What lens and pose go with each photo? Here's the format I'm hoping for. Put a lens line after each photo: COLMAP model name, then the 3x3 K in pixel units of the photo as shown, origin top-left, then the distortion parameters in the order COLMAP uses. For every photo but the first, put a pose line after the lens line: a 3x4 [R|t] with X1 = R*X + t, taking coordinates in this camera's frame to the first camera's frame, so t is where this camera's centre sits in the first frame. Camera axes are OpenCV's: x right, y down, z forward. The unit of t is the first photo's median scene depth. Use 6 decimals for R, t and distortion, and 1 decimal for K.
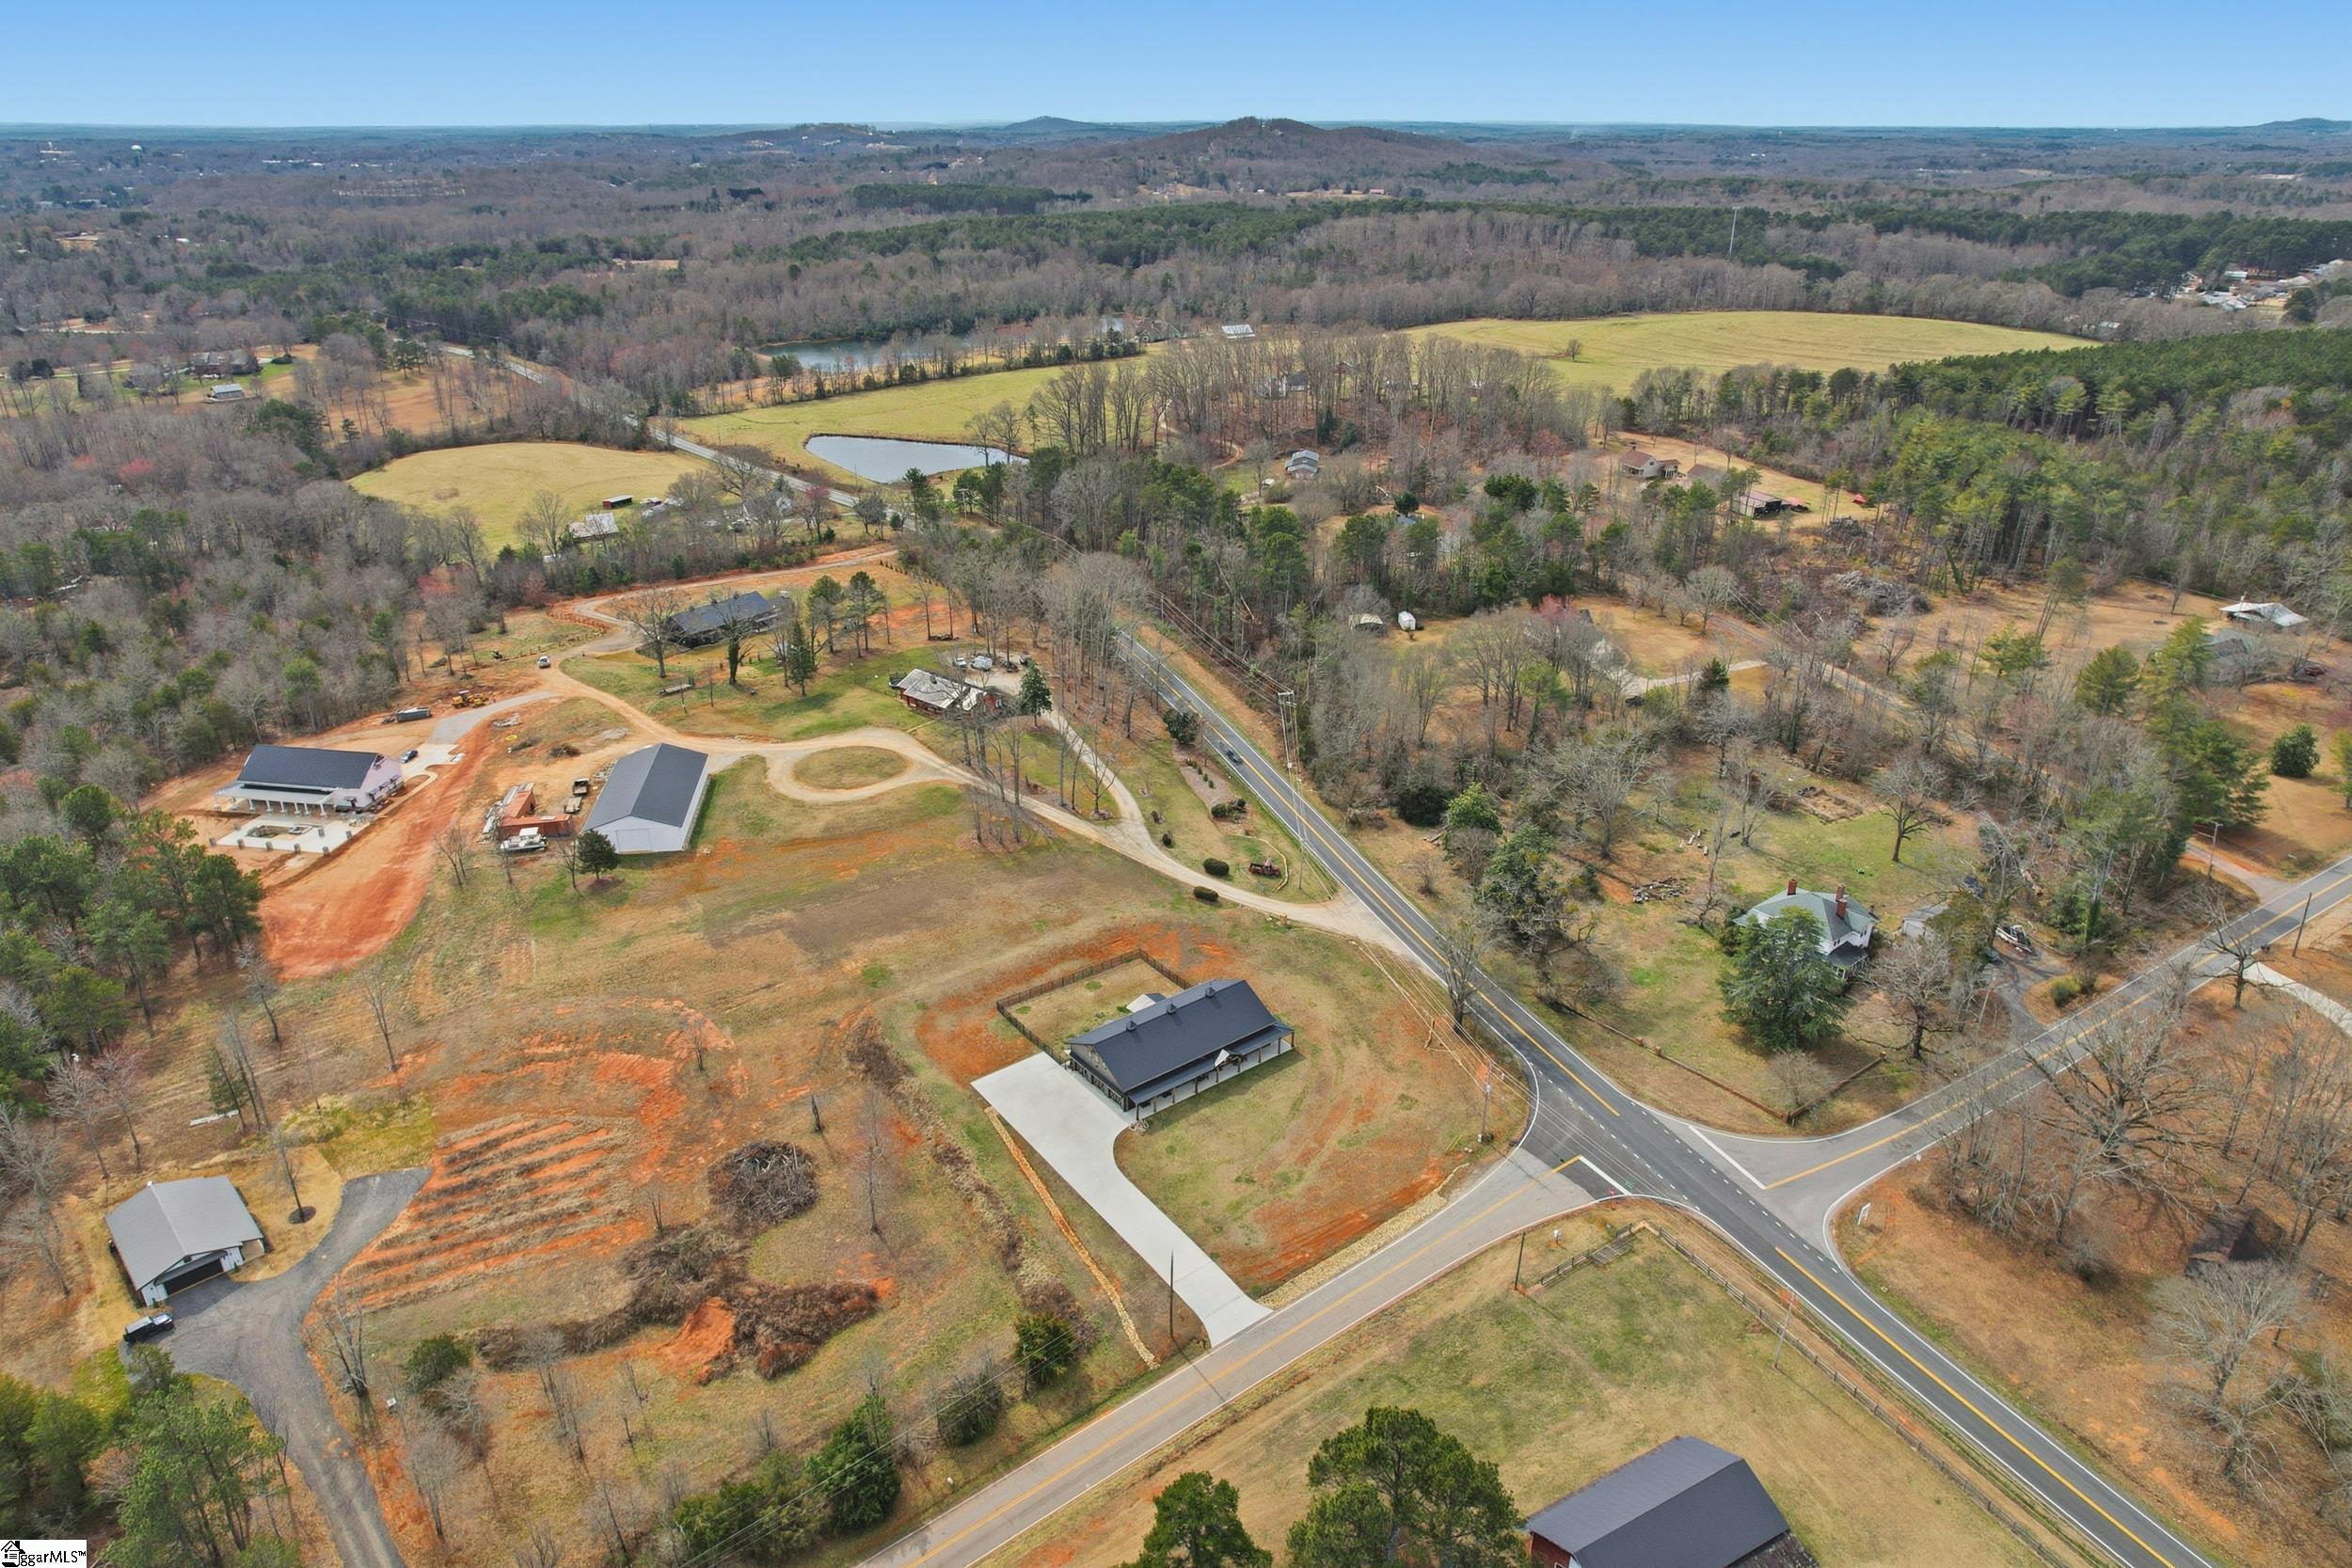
lens RADIAL K [[1530.3, 0, 1176.0], [0, 1530.3, 784.0], [0, 0, 1]] dist [-0.088155, 0.087650]
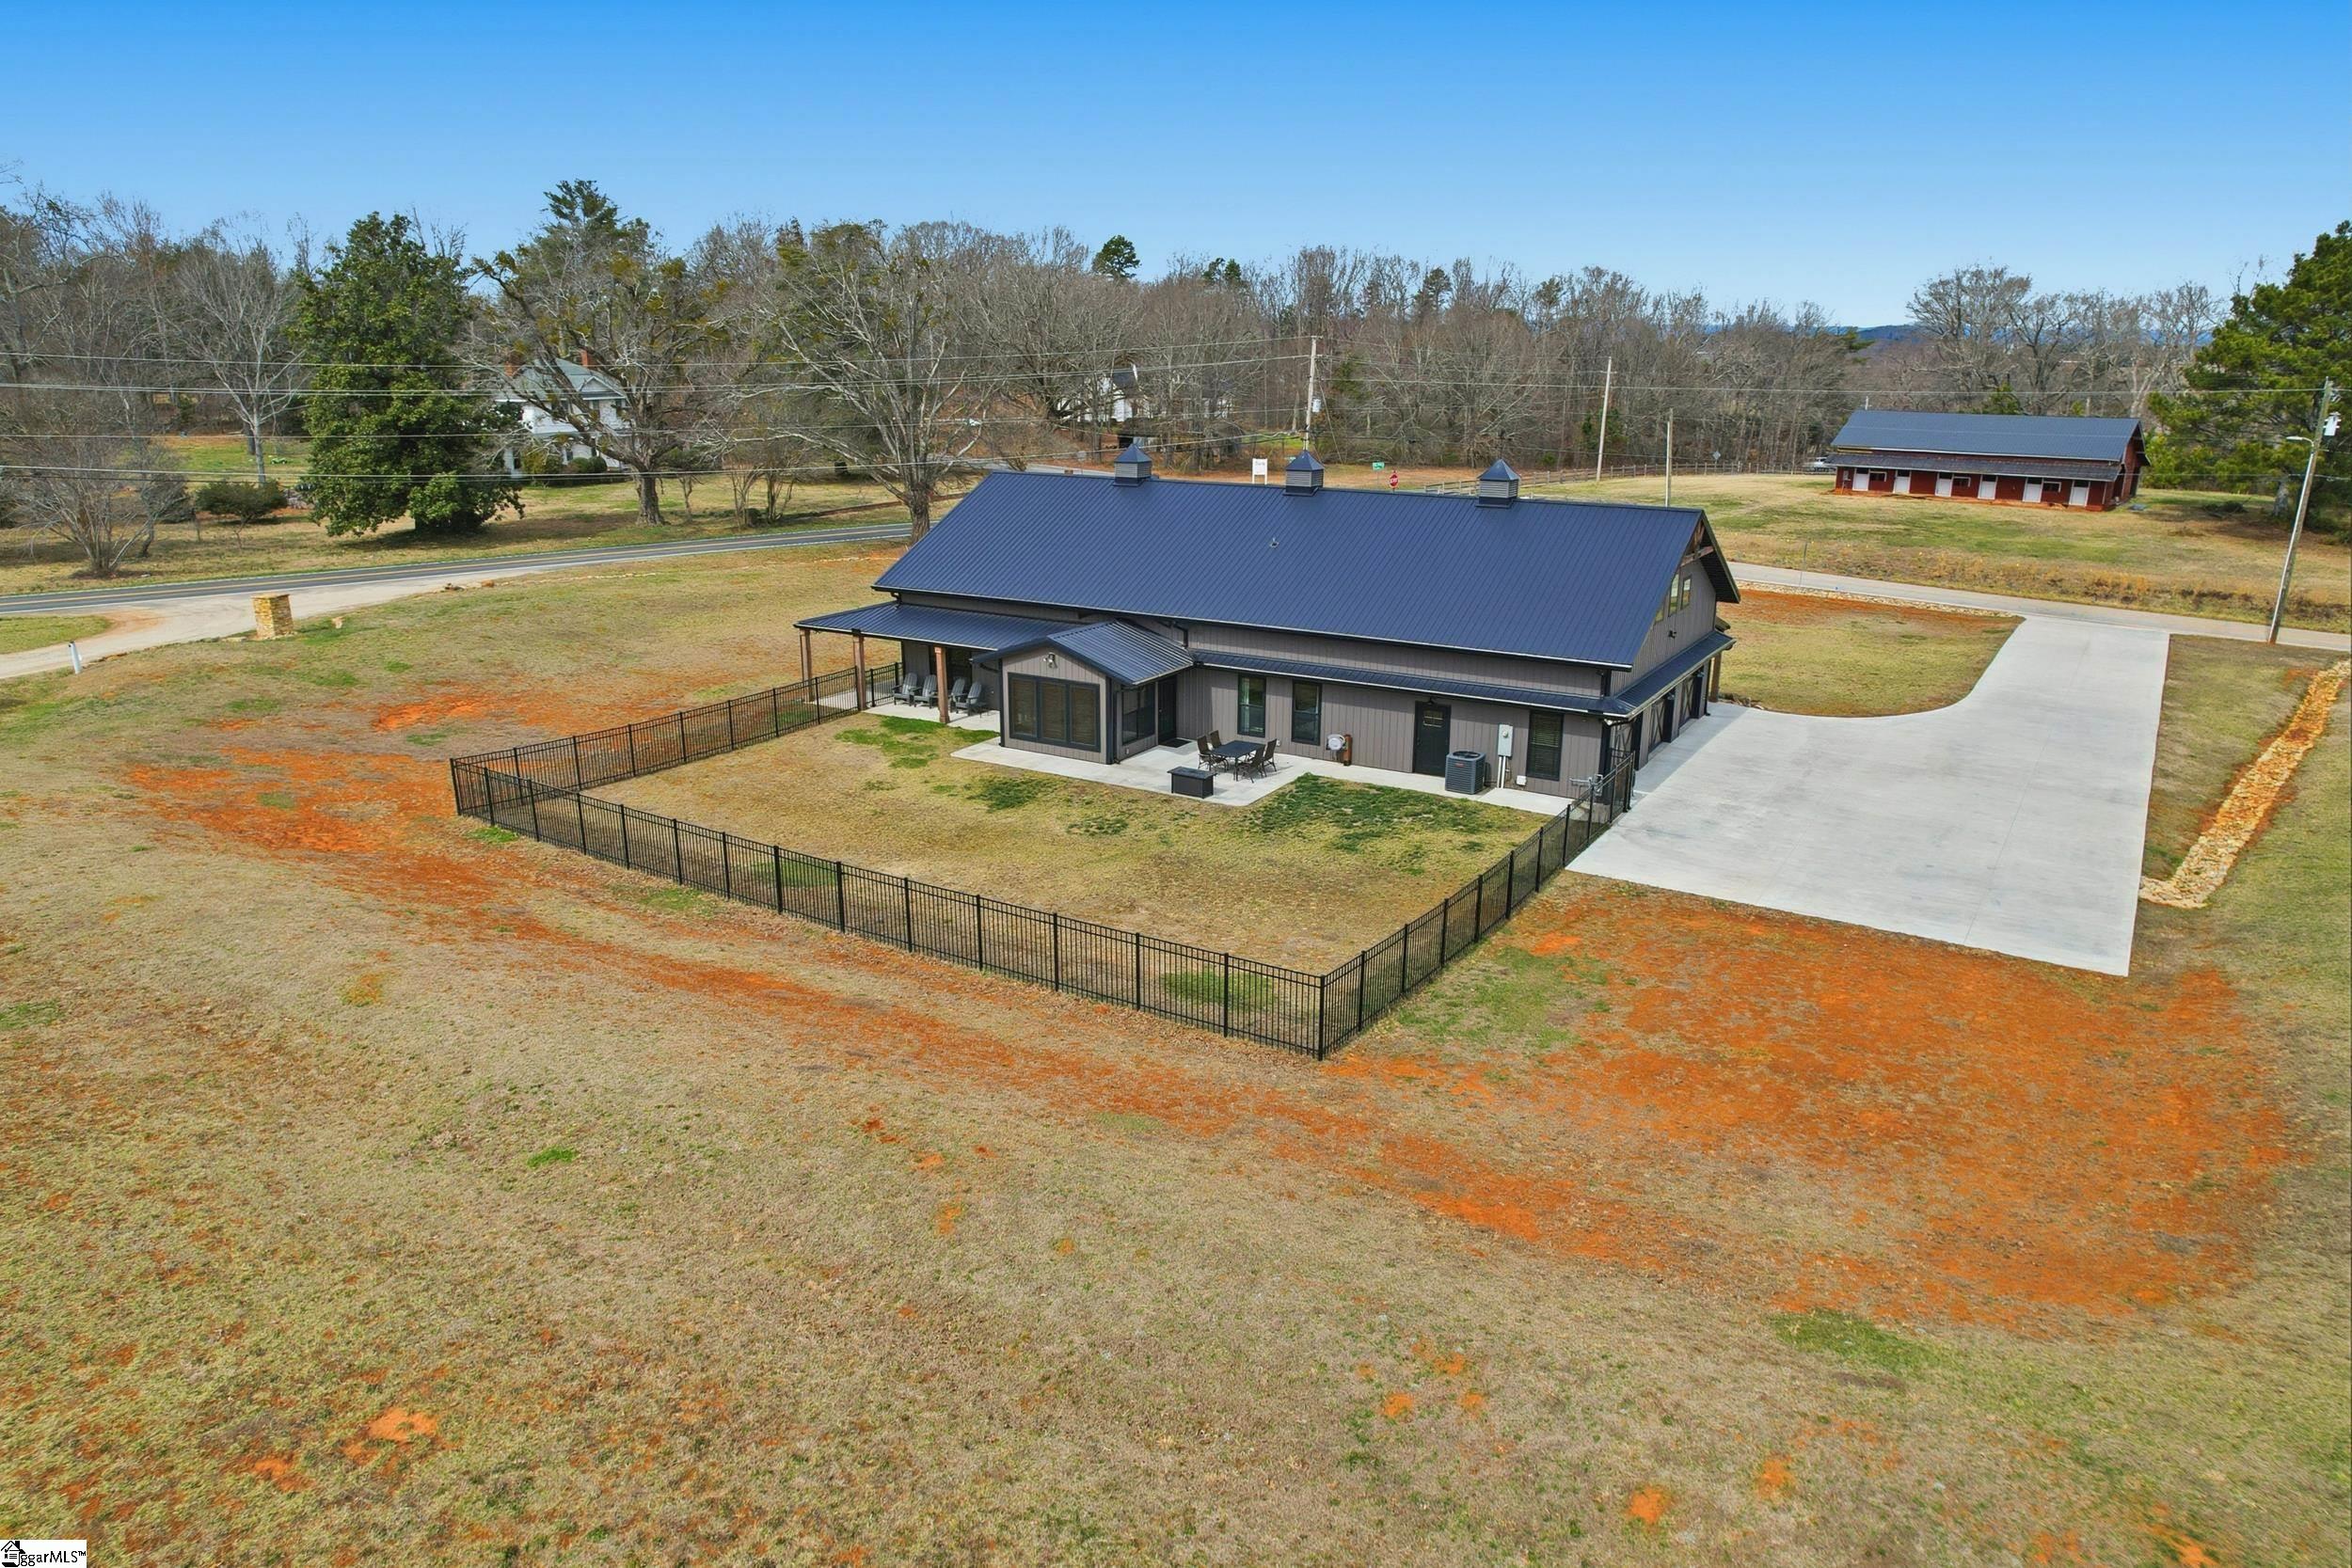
lens RADIAL K [[1530.3, 0, 1176.0], [0, 1530.3, 784.0], [0, 0, 1]] dist [-0.088155, 0.087650]
pose [[-0.356335, -0.243339, 0.902115, -0.232682], [0.379490, 0.844581, 0.377718, 0.088722], [-0.853823, 0.476937, -0.208609, 1.108049]]
